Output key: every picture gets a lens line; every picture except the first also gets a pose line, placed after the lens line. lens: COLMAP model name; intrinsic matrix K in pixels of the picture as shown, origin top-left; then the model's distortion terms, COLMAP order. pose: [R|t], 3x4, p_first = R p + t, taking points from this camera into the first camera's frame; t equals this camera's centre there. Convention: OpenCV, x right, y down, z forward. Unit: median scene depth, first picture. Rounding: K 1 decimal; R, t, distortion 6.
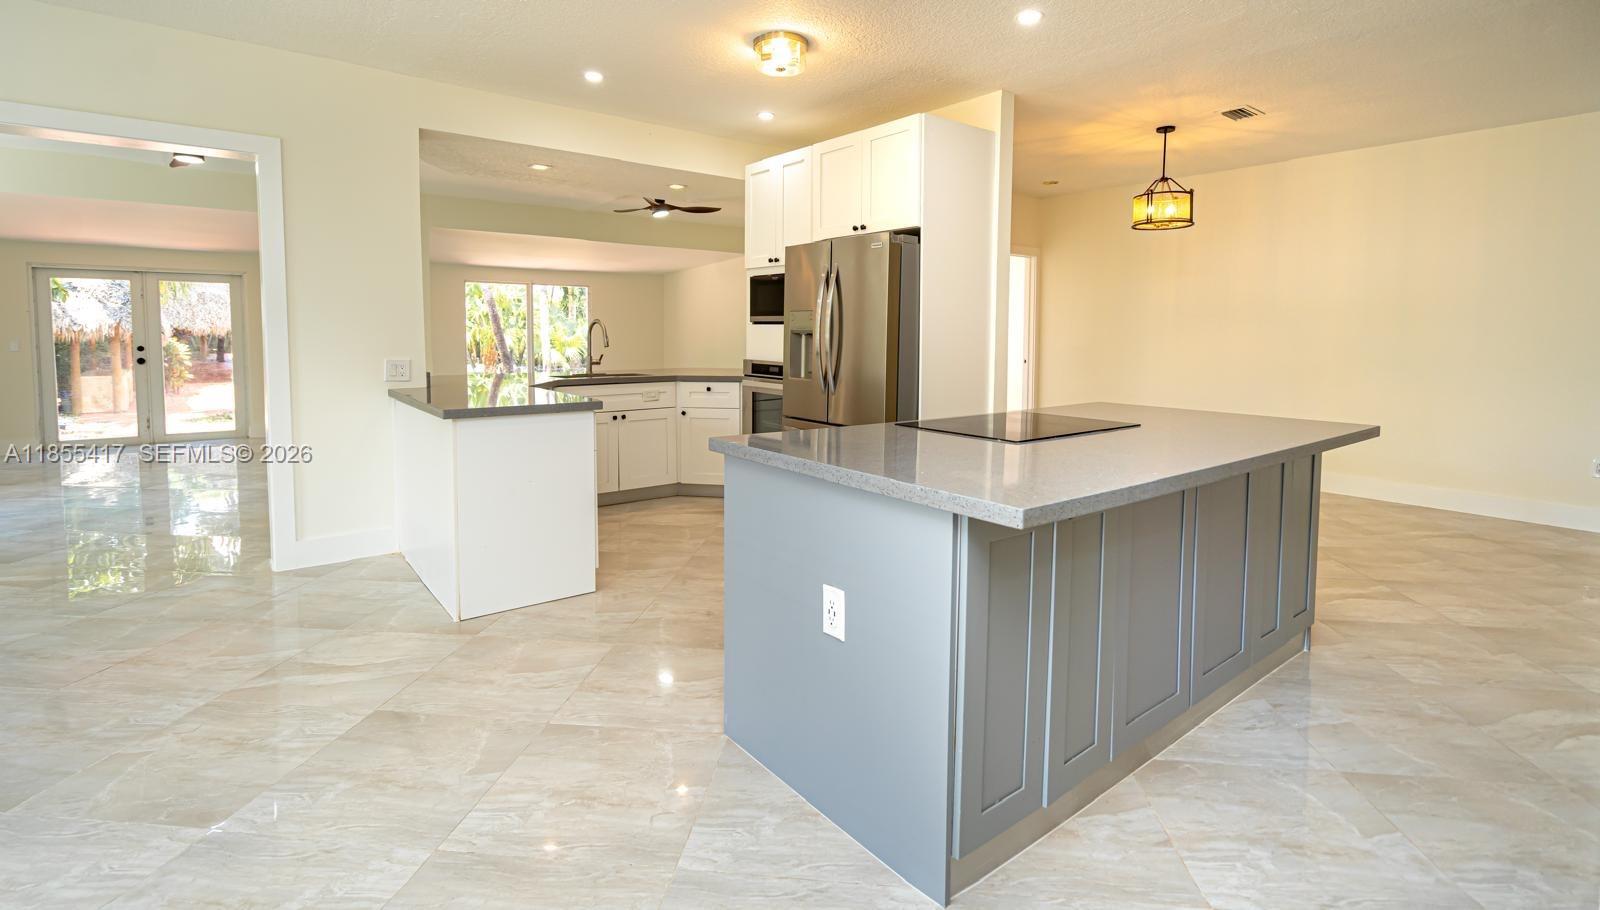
lens RADIAL K [[732.3, 0, 801.2], [0, 732.3, 375.7], [0, 0, 1]] dist [-0.002167, 0.000432]
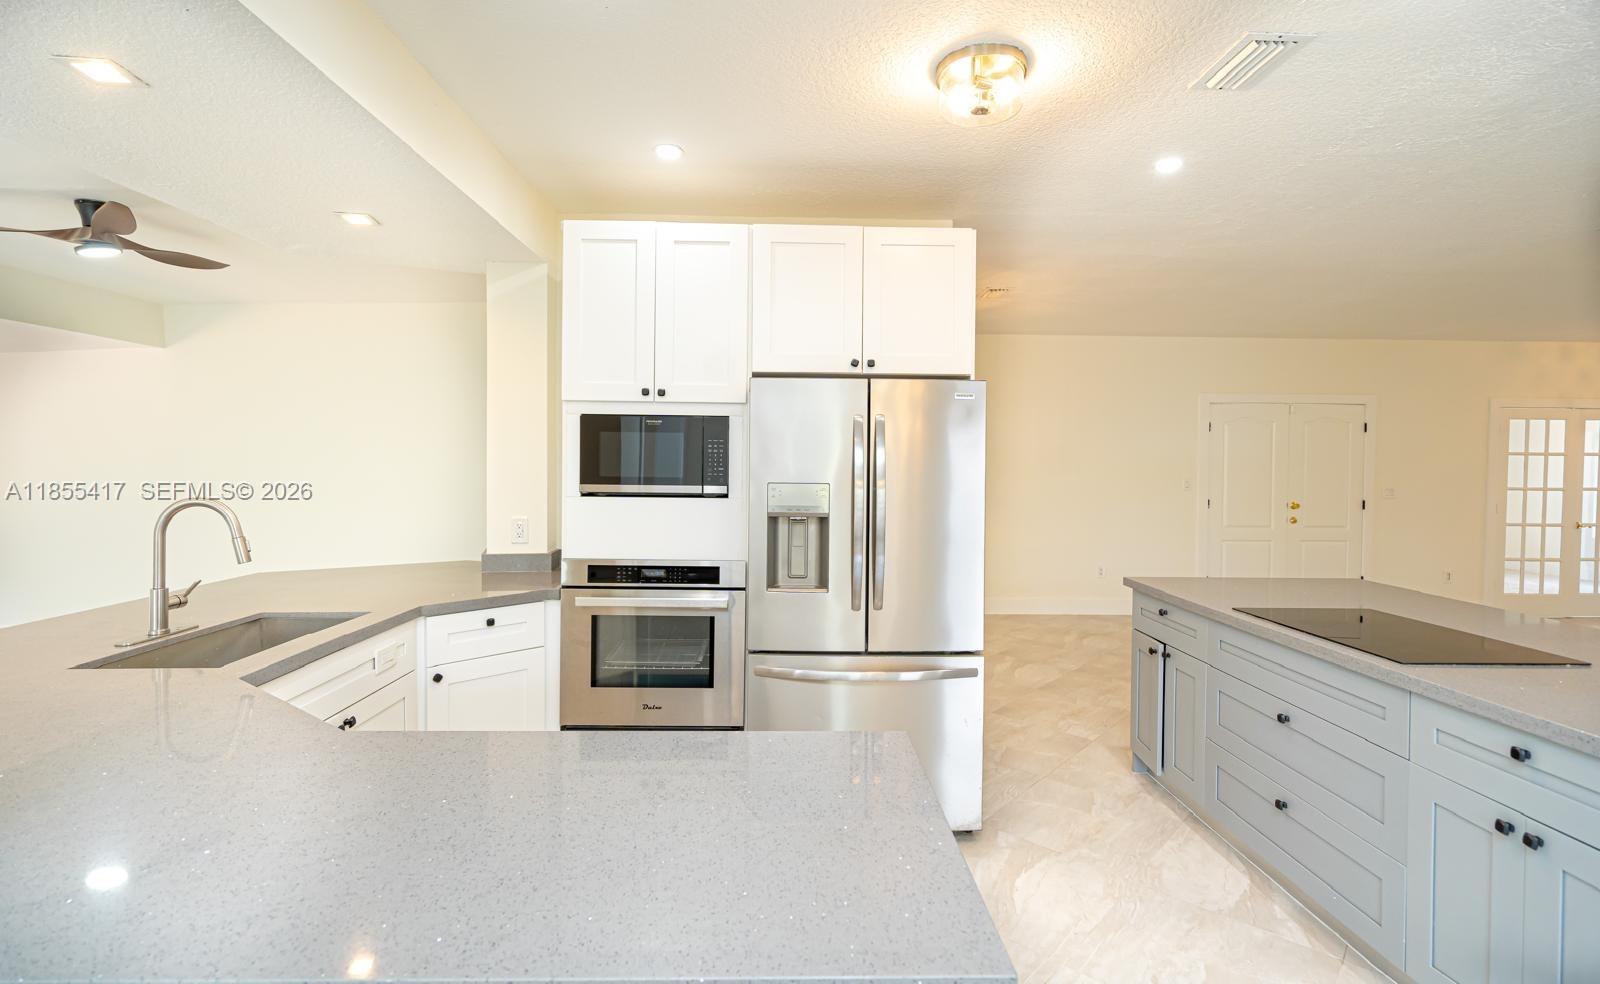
lens RADIAL K [[724.4, 0, 799.1], [0, 724.4, 472.0], [0, 0, 1]] dist [-0.012896, 0.000011]
pose [[0.596915, -0.016489, 0.802135, -0.502695], [0.044477, 0.998931, -0.012563, -0.089567], [-0.801070, 0.043175, 0.597011, 0.624458]]
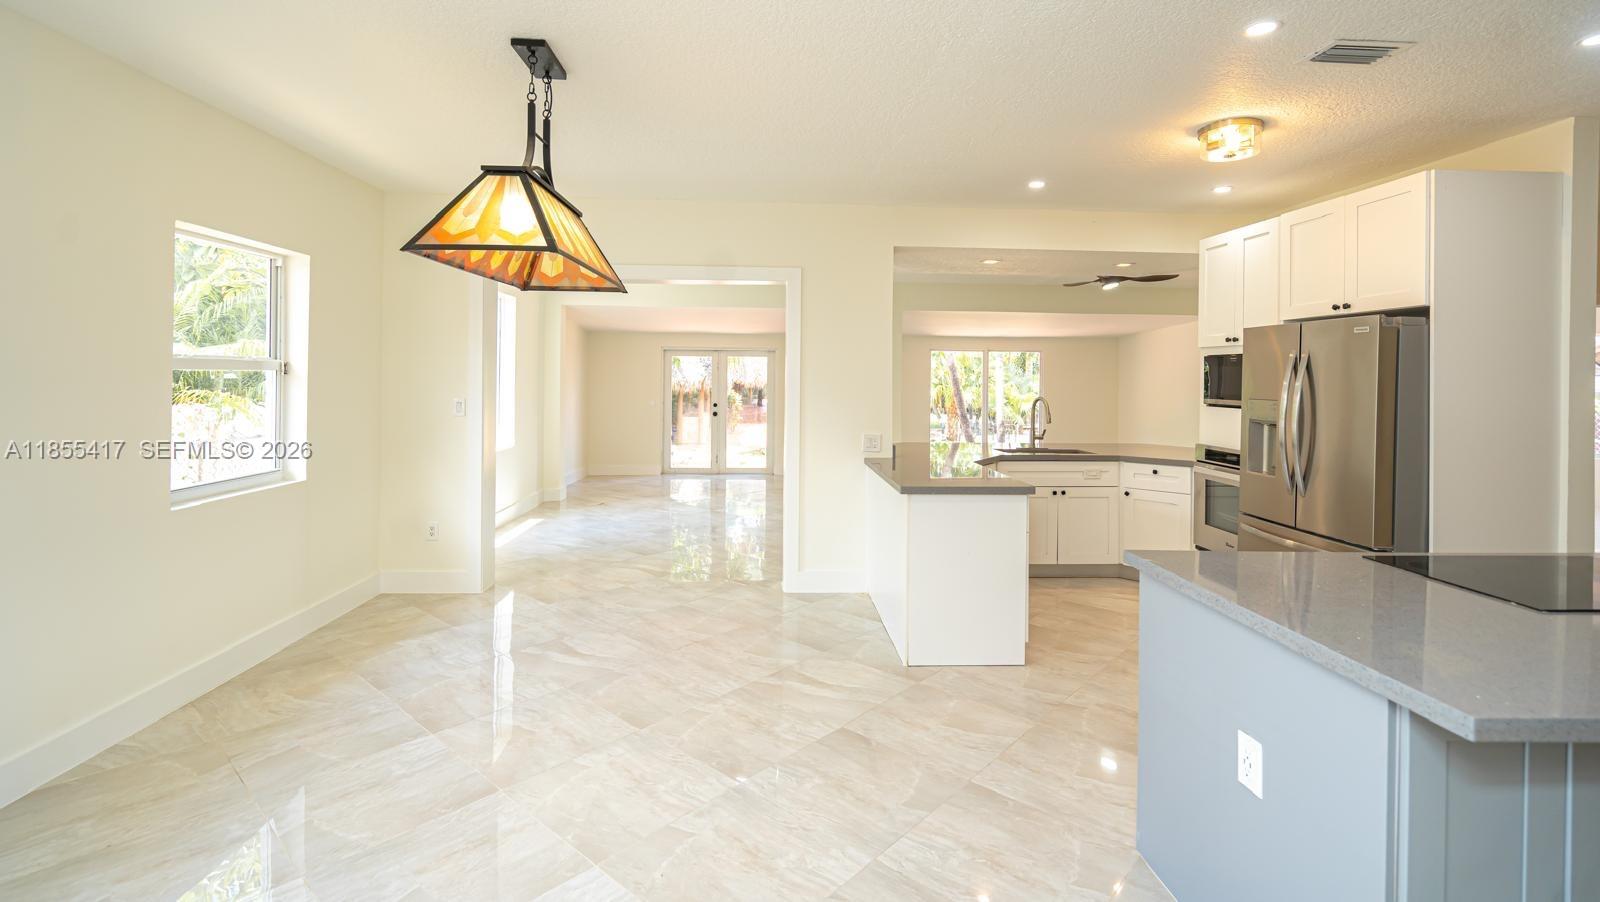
lens RADIAL K [[714.5, 0, 802.3], [0, 714.5, 376.7], [0, 0, 1]] dist [-0.001463, 0.000370]
pose [[0.818406, 0.001784, -0.574638, 0.041876], [-0.040821, 0.997649, -0.055041, -0.043936], [0.573189, 0.068503, 0.816555, -0.054727]]
